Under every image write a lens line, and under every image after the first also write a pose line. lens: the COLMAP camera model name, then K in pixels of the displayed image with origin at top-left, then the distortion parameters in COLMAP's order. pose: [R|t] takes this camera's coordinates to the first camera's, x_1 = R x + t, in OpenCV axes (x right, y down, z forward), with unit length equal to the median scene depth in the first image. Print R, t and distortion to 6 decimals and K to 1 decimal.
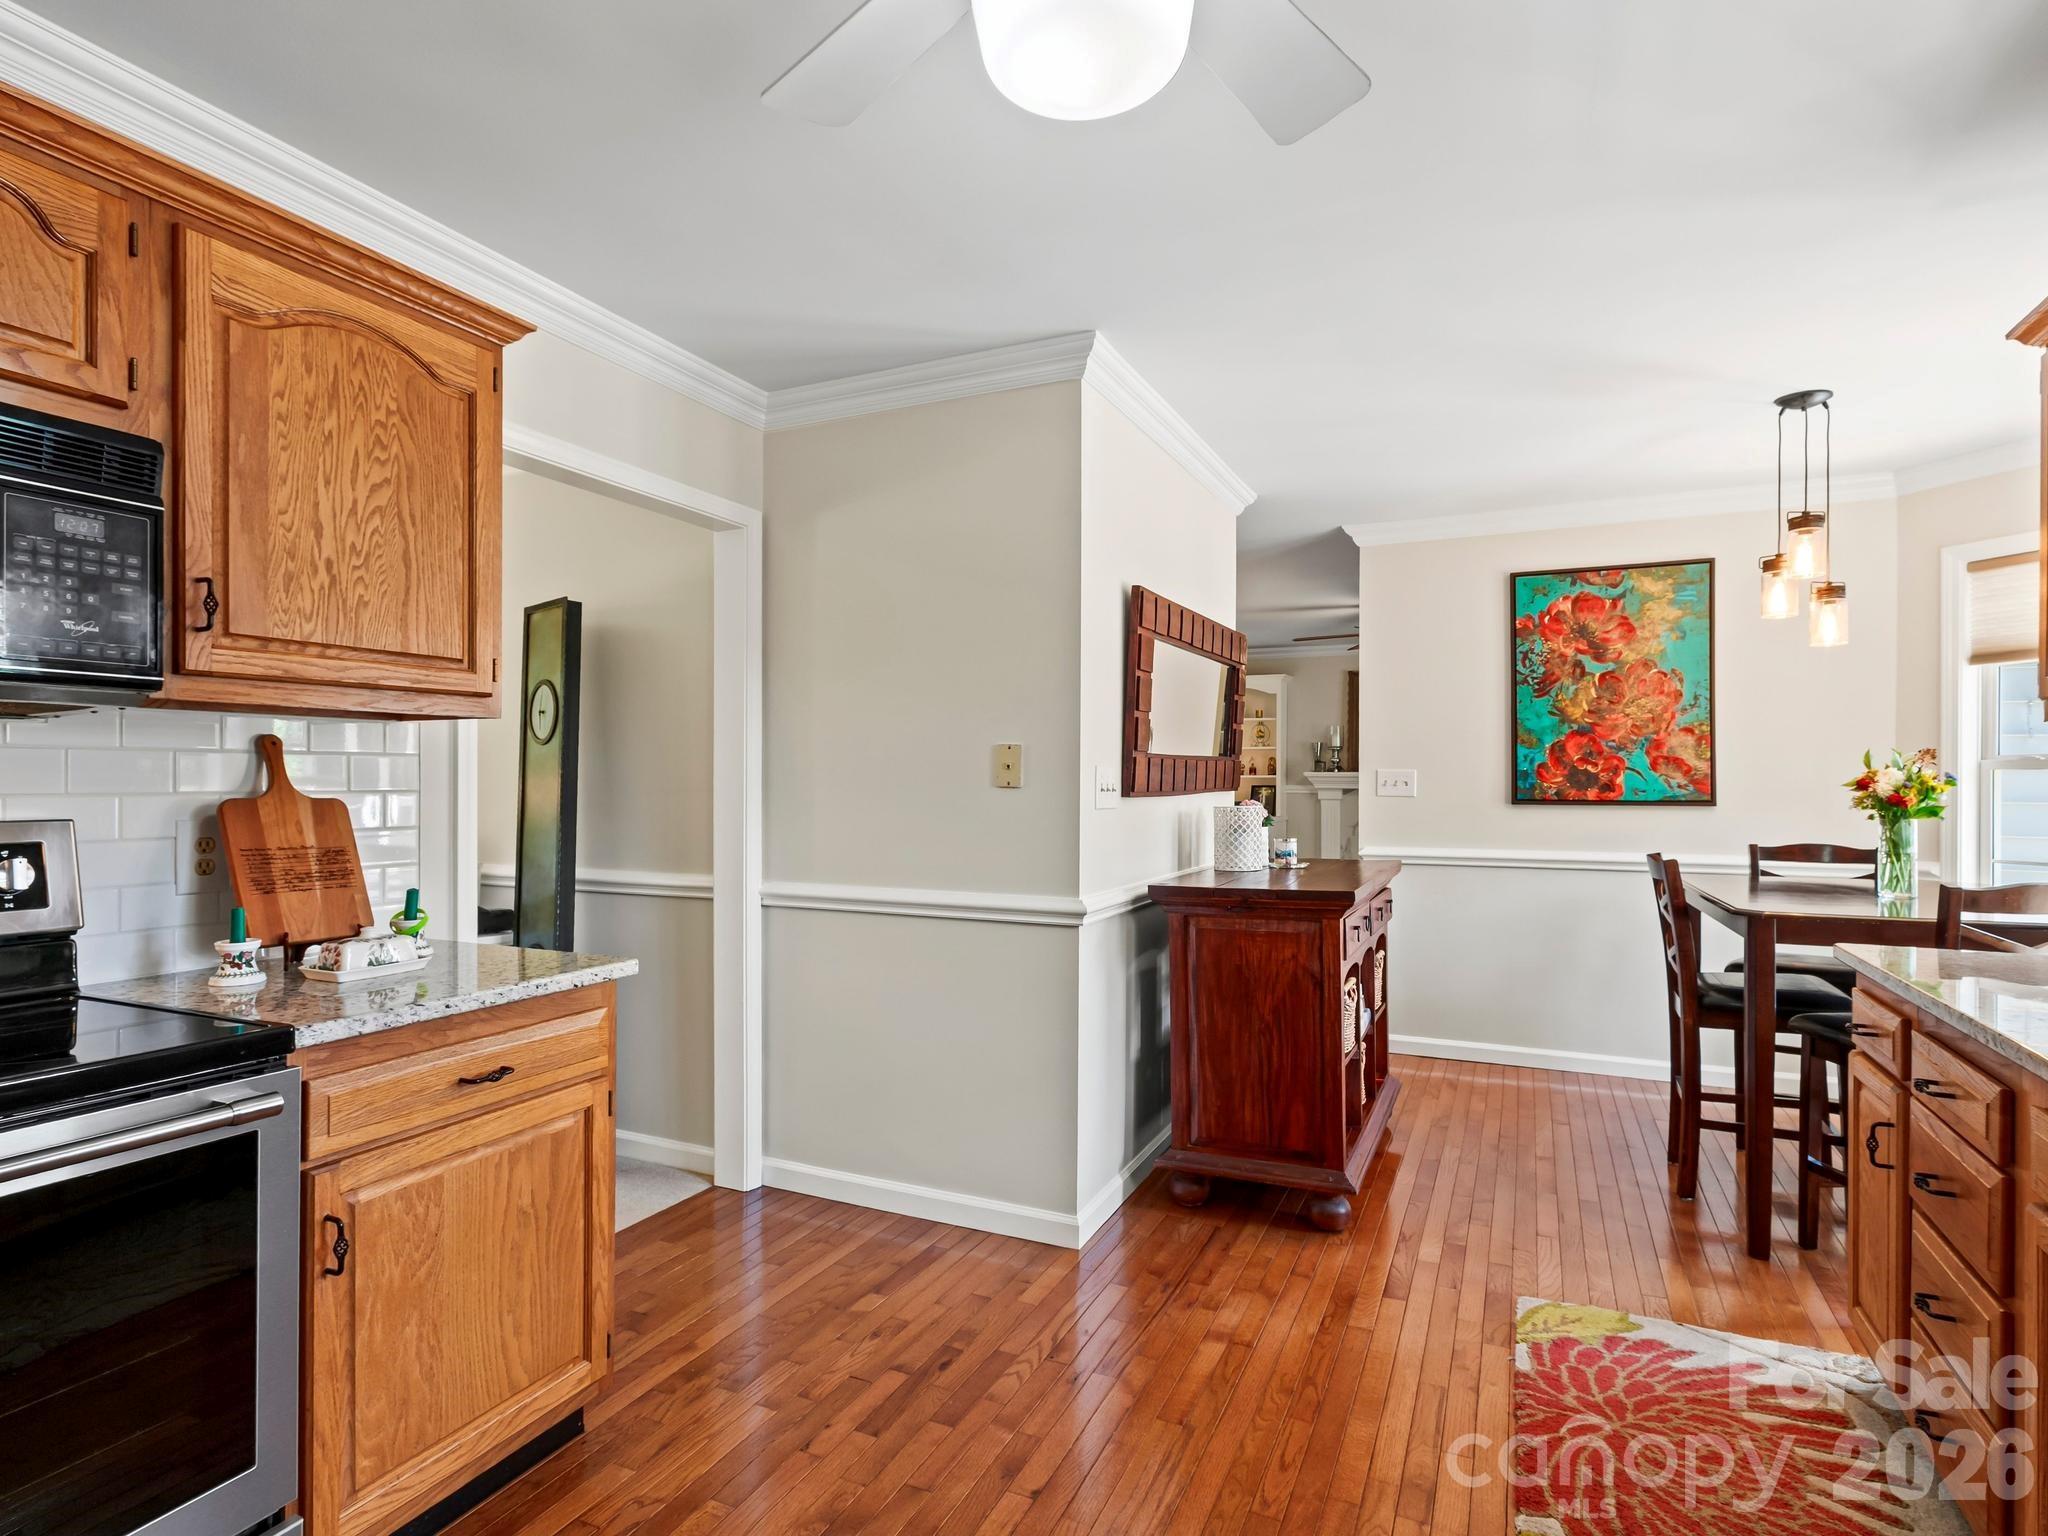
lens RADIAL K [[1049.3, 0, 1036.3], [0, 1049.3, 770.5], [0, 0, 1]] dist [0.000598, -0.000490]
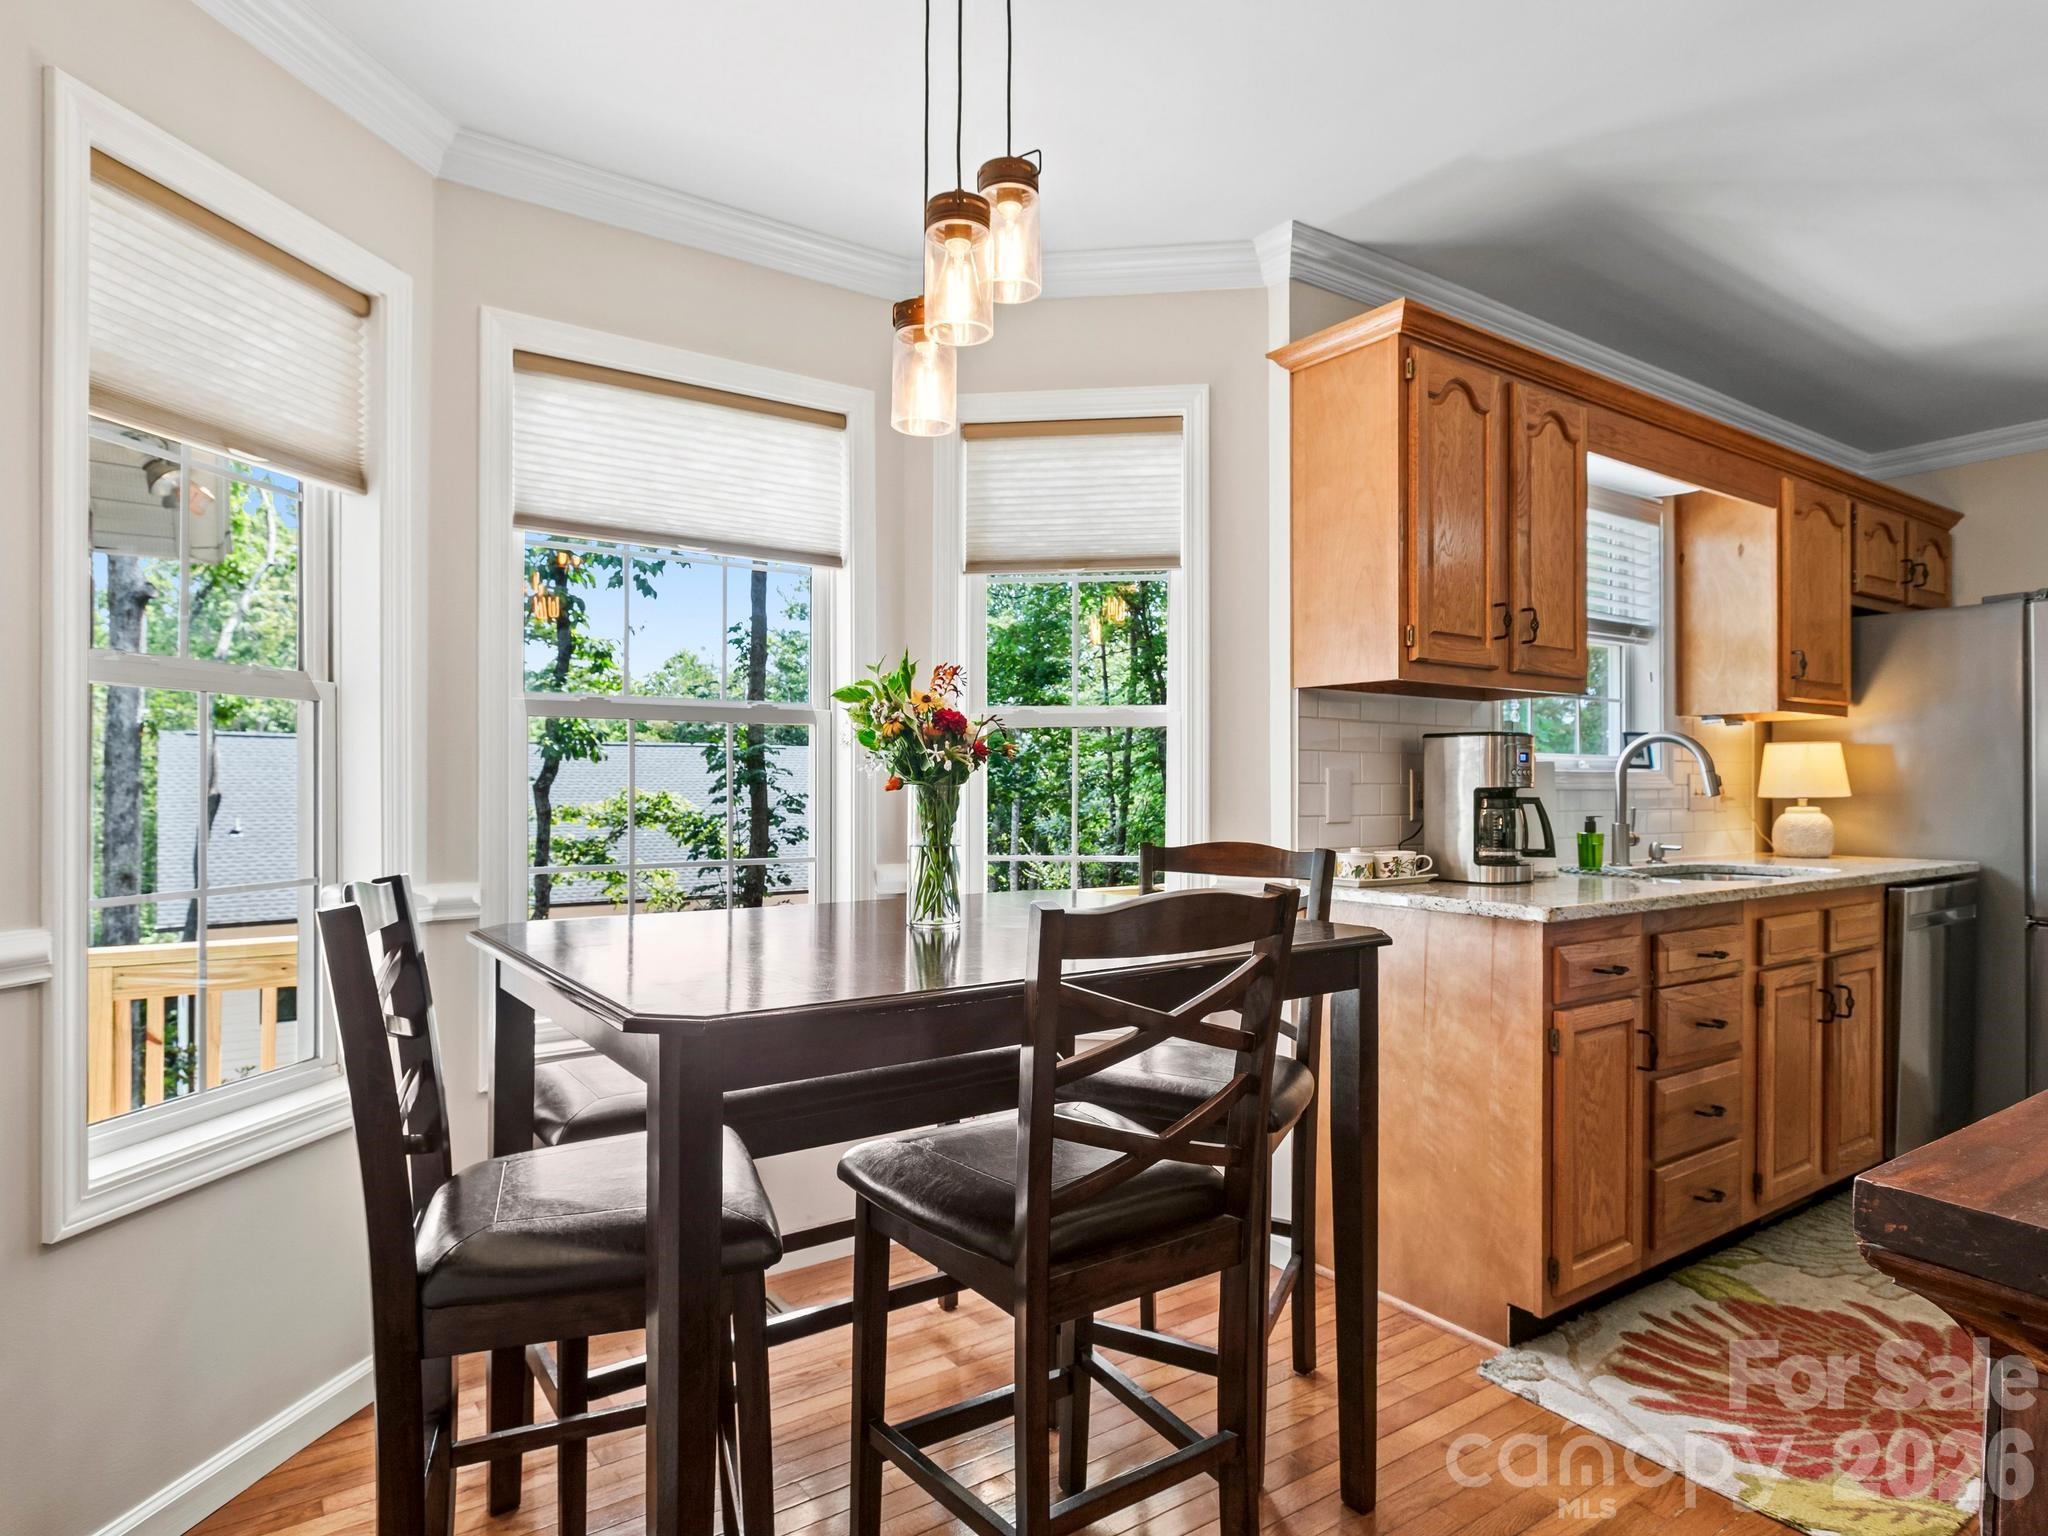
lens RADIAL K [[1160.4, 0, 1017.0], [0, 1160.4, 782.2], [0, 0, 1]] dist [-0.004038, -0.001509]
pose [[-0.860958, -0.001737, 0.508674, 0.474484], [-0.005739, 0.999964, -0.006299, 0.047520], [-0.508644, -0.008342, -0.860936, 1.534730]]
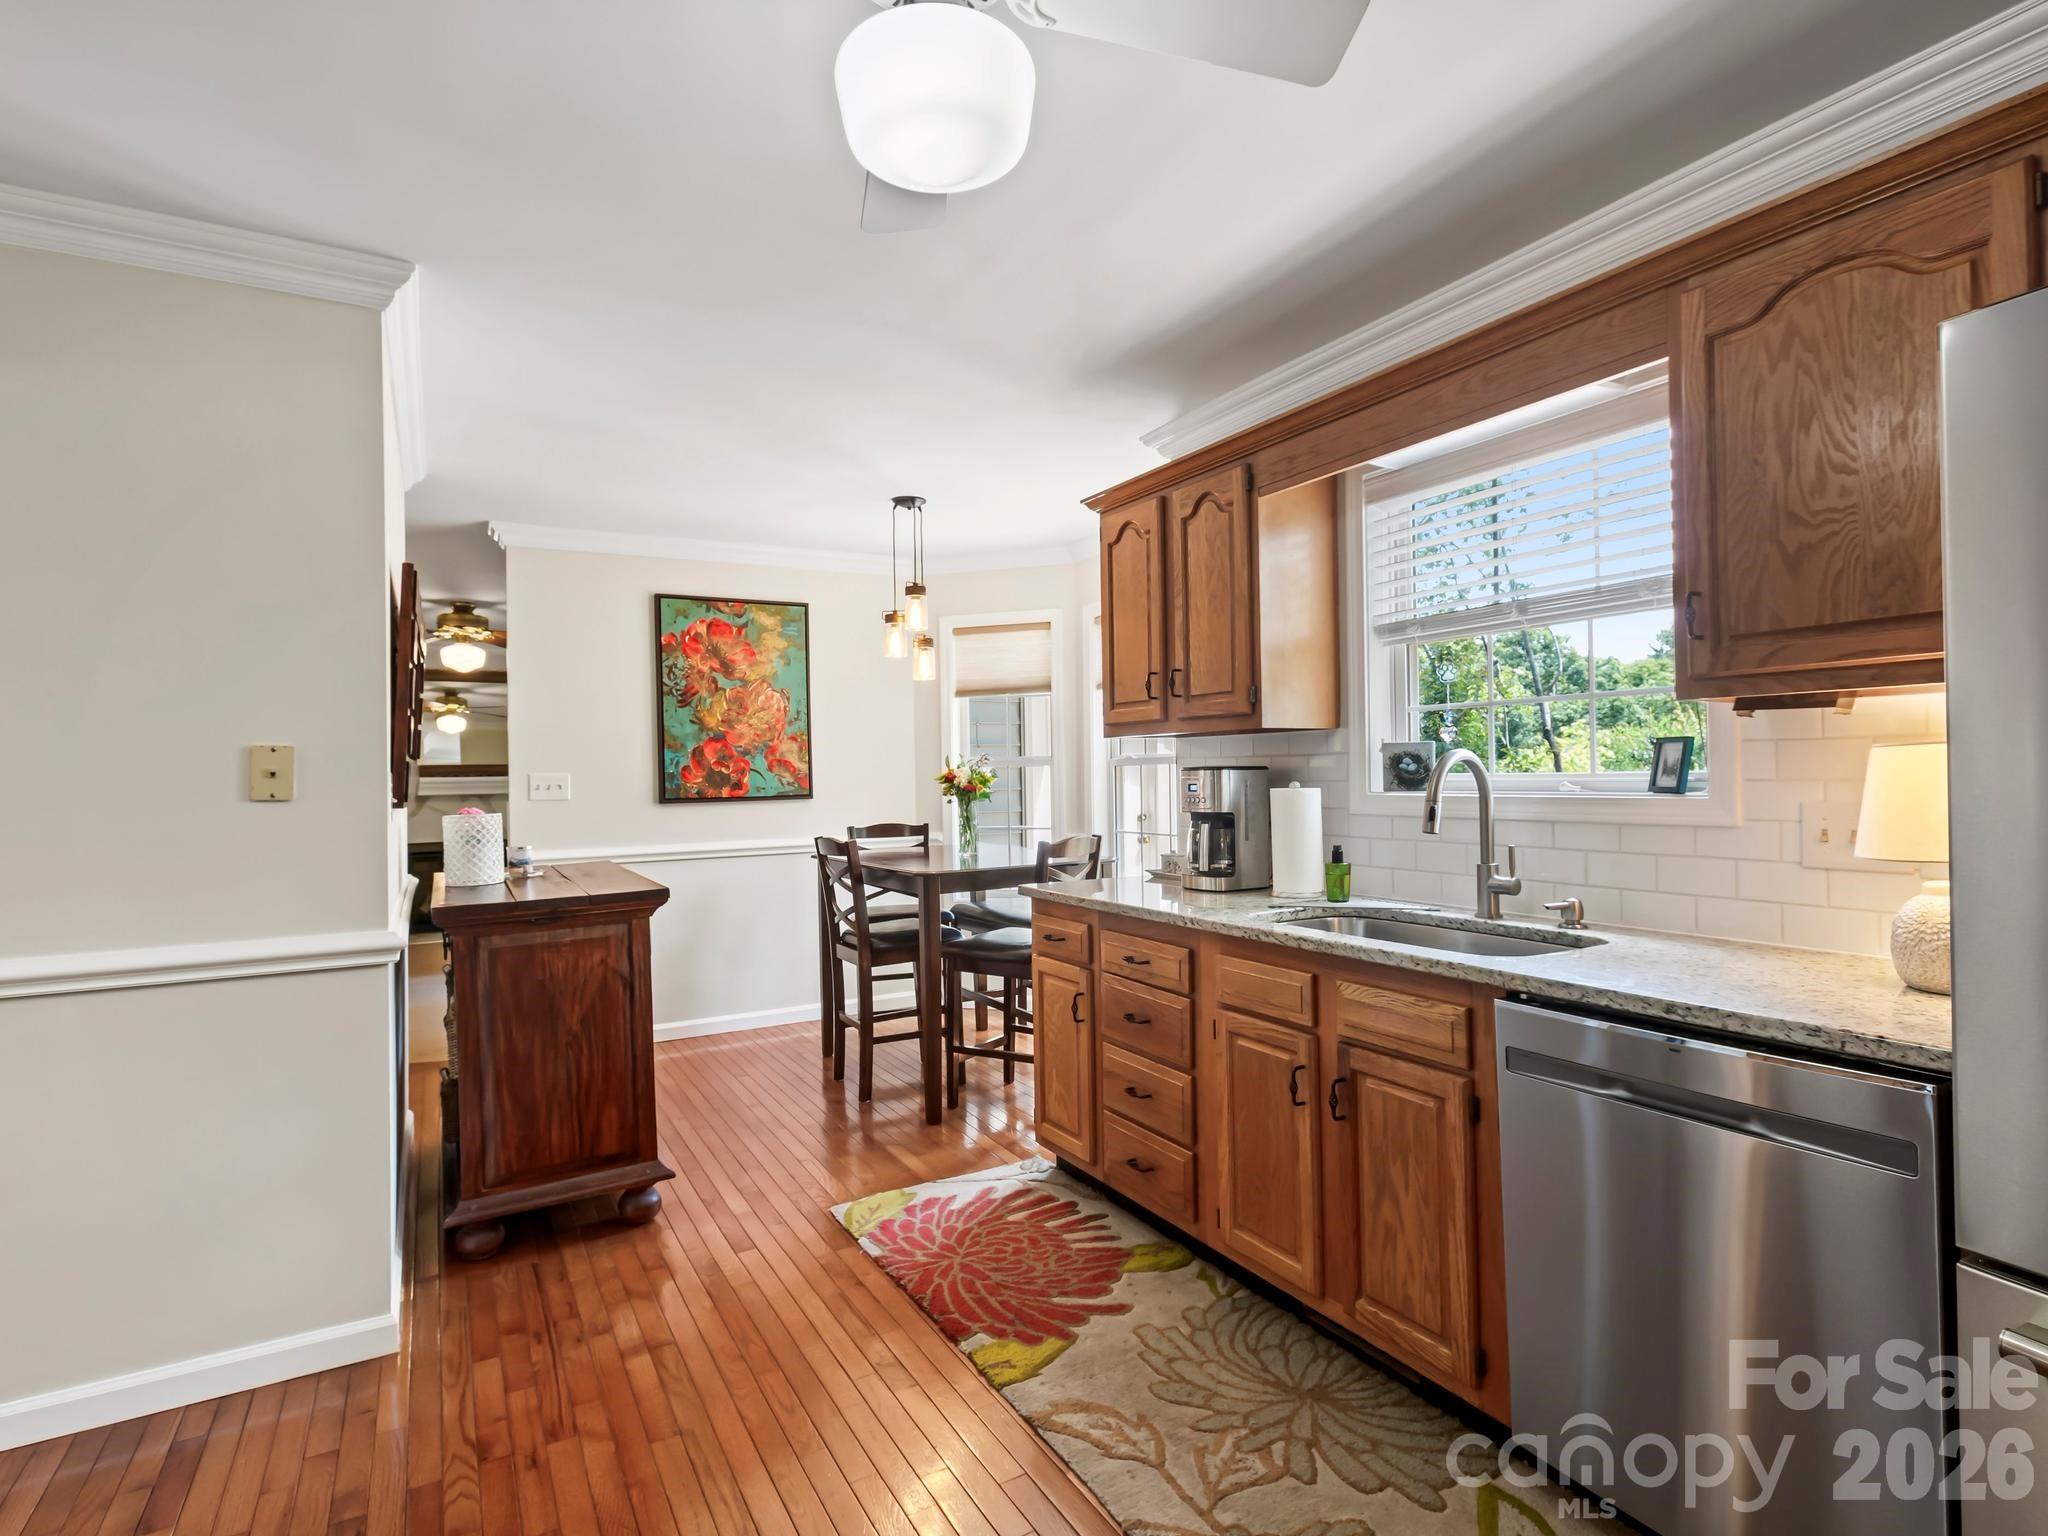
lens RADIAL K [[1022.3, 0, 1003.5], [0, 1022.3, 761.2], [0, 0, 1]] dist [0.005101, 0.000171]
pose [[0.596706, -0.003176, 0.802454, -0.303853], [0.013651, 0.999888, -0.006193, -0.001058], [-0.802344, 0.014650, 0.596682, 0.111536]]
